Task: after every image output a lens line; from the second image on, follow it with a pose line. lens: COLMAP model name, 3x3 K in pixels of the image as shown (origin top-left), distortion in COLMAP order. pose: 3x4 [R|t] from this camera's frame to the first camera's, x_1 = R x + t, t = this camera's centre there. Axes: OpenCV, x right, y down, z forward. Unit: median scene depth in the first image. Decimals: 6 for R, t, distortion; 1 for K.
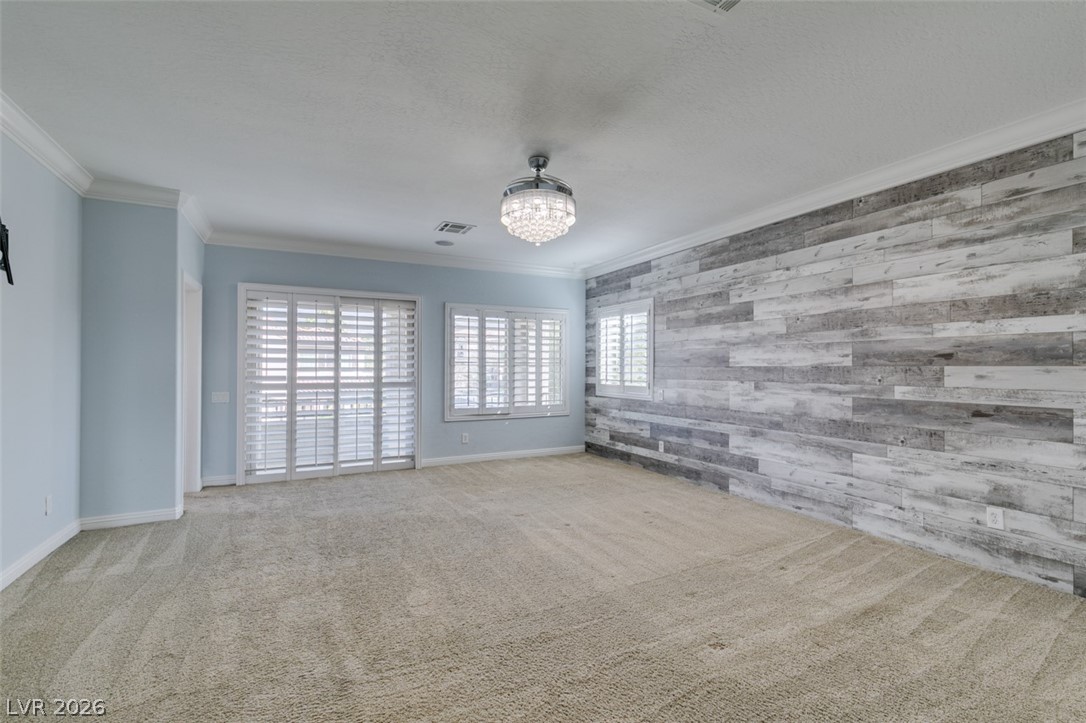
lens RADIAL K [[485.6, 0, 539.4], [0, 485.6, 366.1], [0, 0, 1]] dist [0.002887, -0.001063]
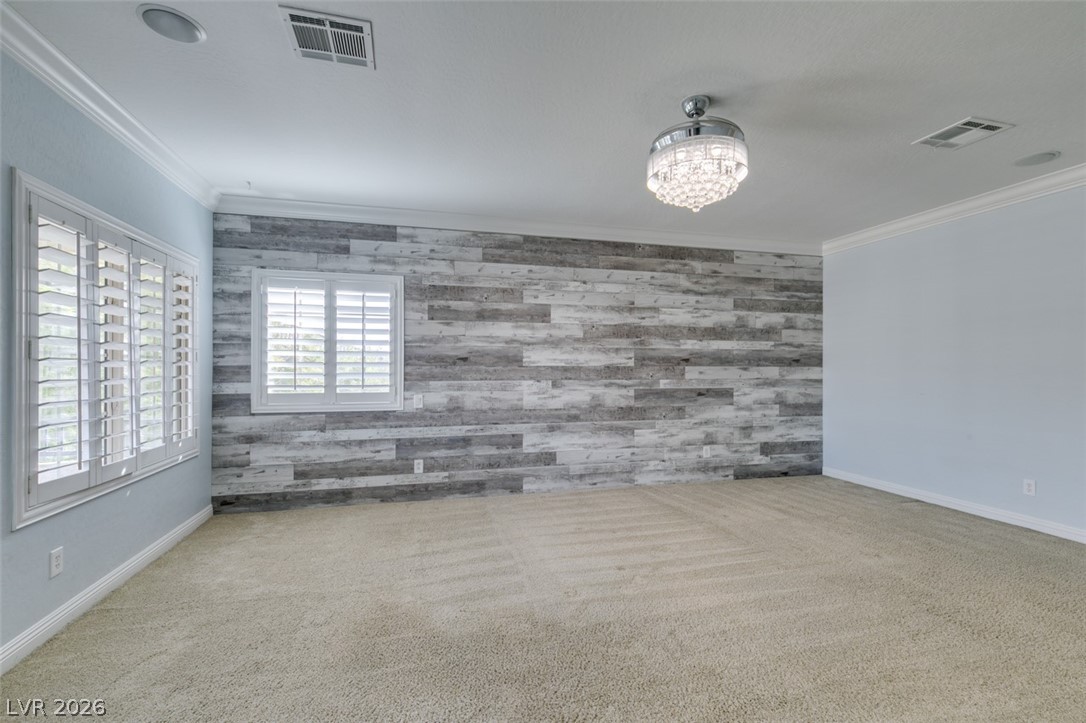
lens RADIAL K [[485.6, 0, 539.4], [0, 485.6, 366.1], [0, 0, 1]] dist [0.002887, -0.001063]
pose [[0.207750, 0.000124, 0.978182, -0.592370], [-0.004613, 0.999989, 0.000853, 0.000110], [-0.978171, -0.004689, 0.207748, 0.784696]]
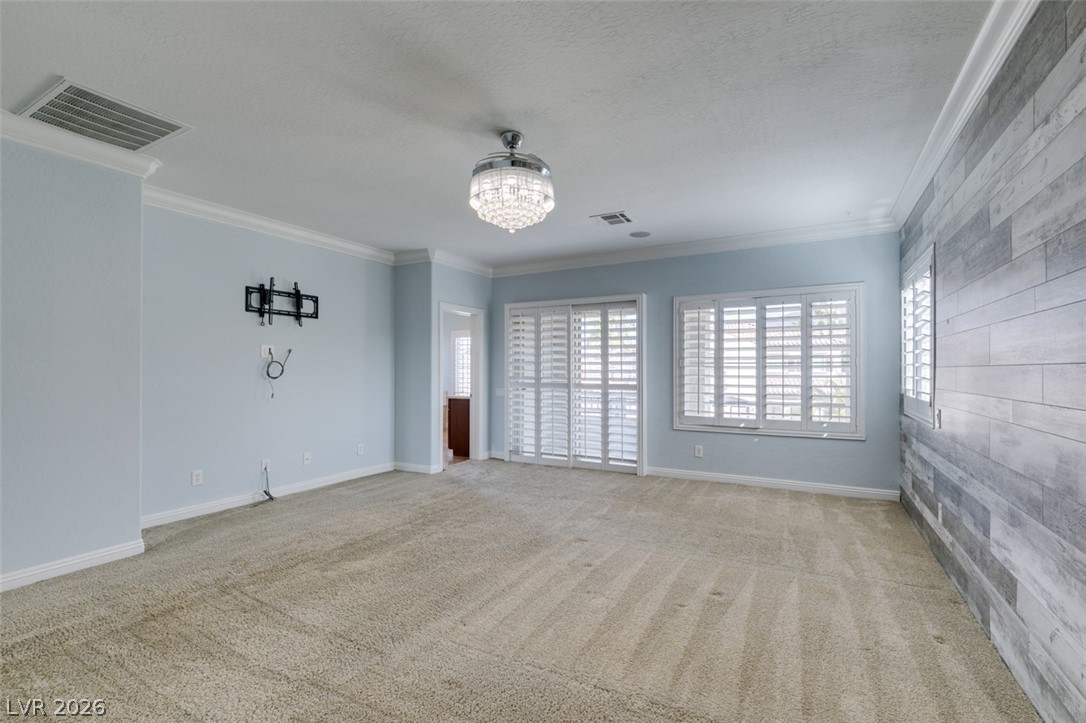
lens RADIAL K [[485.6, 0, 539.4], [0, 485.6, 366.1], [0, 0, 1]] dist [0.002887, -0.001063]
pose [[0.558363, -0.008545, -0.829553, 0.552769], [0.004266, 0.999963, -0.007429, 0.003322], [0.829586, 0.000609, 0.558379, 0.393296]]
